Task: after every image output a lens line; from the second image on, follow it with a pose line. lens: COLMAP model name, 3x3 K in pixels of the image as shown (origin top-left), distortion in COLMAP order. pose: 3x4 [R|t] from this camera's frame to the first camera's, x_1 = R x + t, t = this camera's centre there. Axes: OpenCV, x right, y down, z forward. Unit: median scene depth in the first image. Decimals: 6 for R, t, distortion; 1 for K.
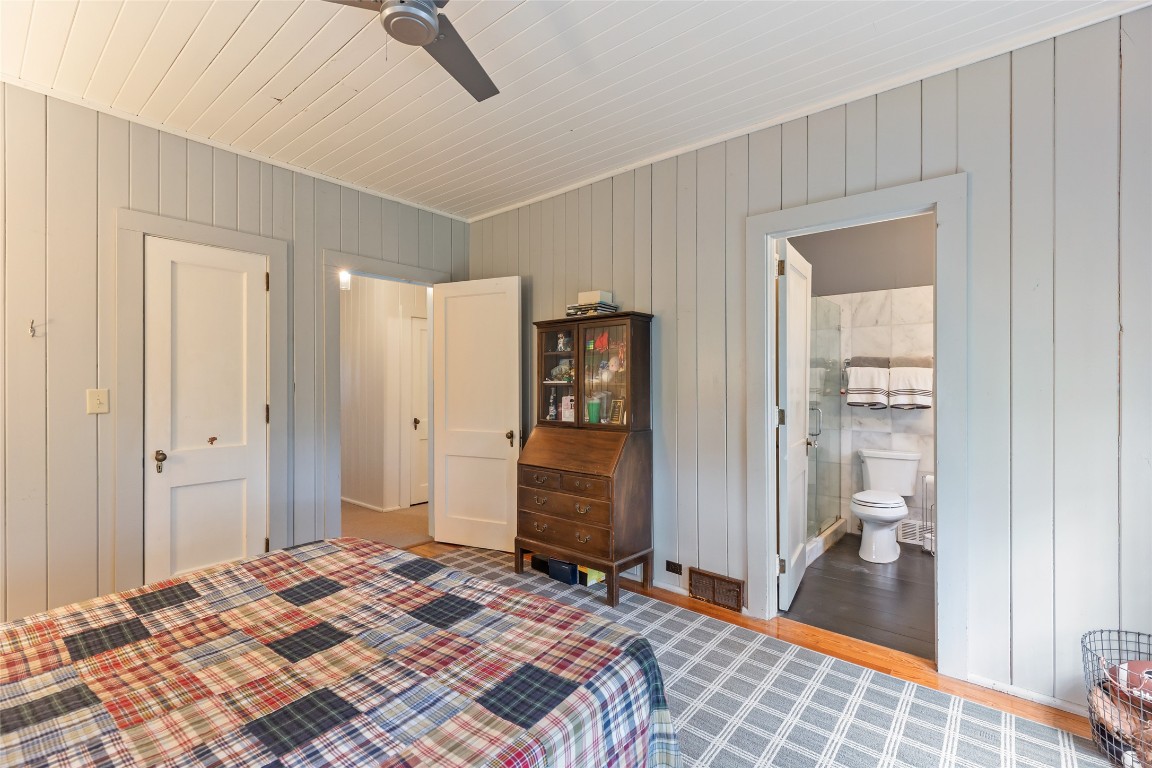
lens RADIAL K [[524.1, 0, 576.0], [0, 524.1, 385.8], [0, 0, 1]] dist [0.008875, 0.000649]
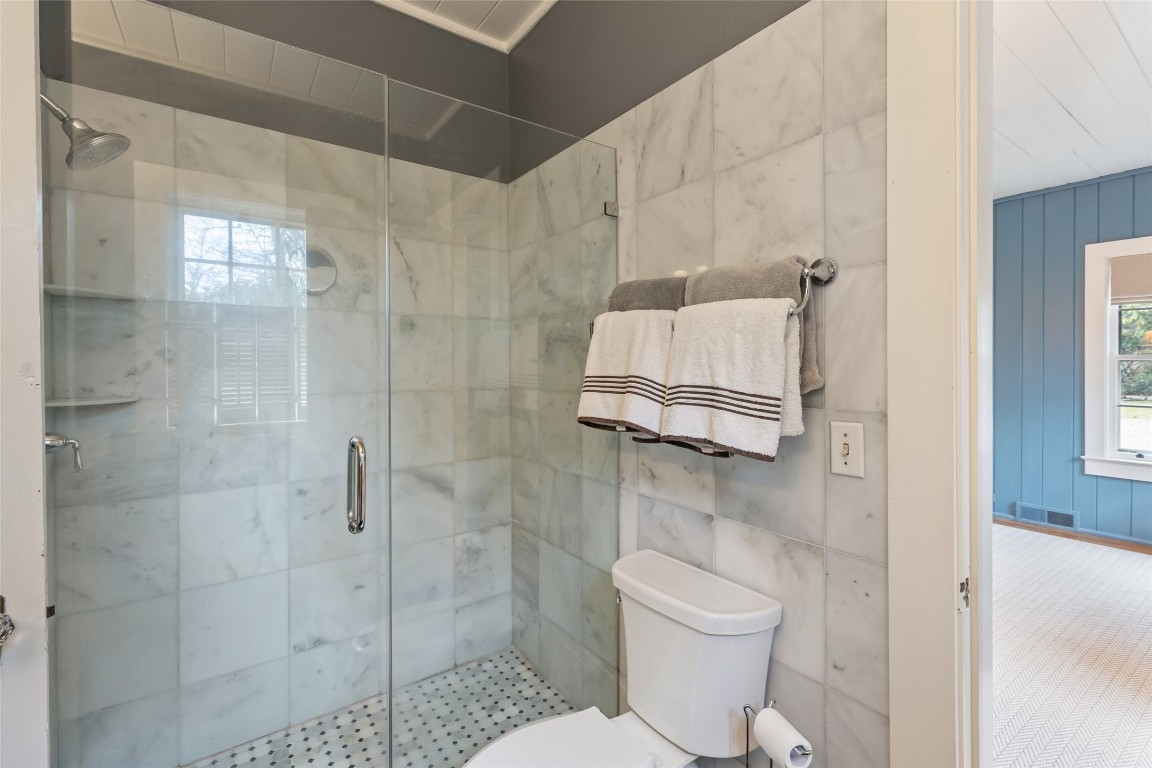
lens RADIAL K [[524.1, 0, 576.6], [0, 524.1, 372.9], [0, 0, 1]] dist [0.008875, 0.000649]
pose [[0.965744, 0.003039, -0.259480, 0.411416], [-0.000860, 0.999963, 0.008512, 0.000258], [0.259496, -0.007998, 0.965711, 0.461078]]
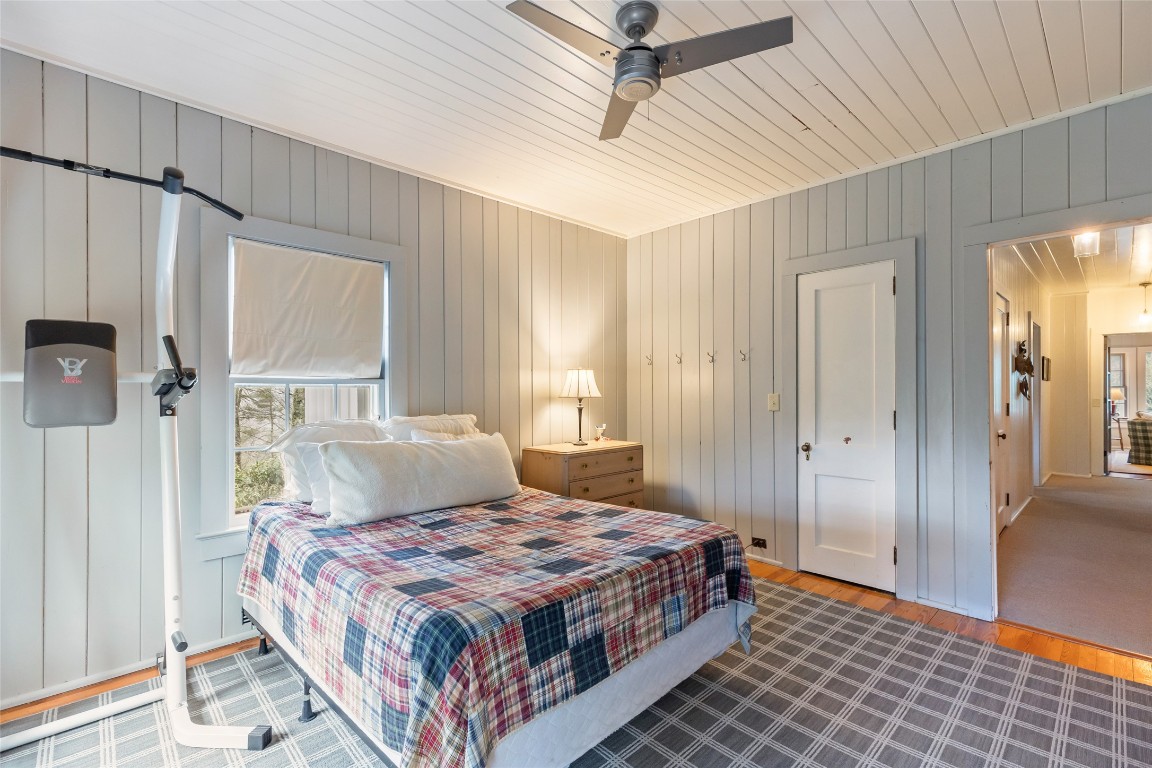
lens RADIAL K [[524.1, 0, 576.5], [0, 524.1, 387.3], [0, 0, 1]] dist [0.008875, 0.000649]
pose [[-0.115739, -0.006835, -0.993256, 1.229392], [-0.002510, 0.999975, -0.006589, -0.000040], [0.993276, 0.001730, -0.115753, 1.417152]]
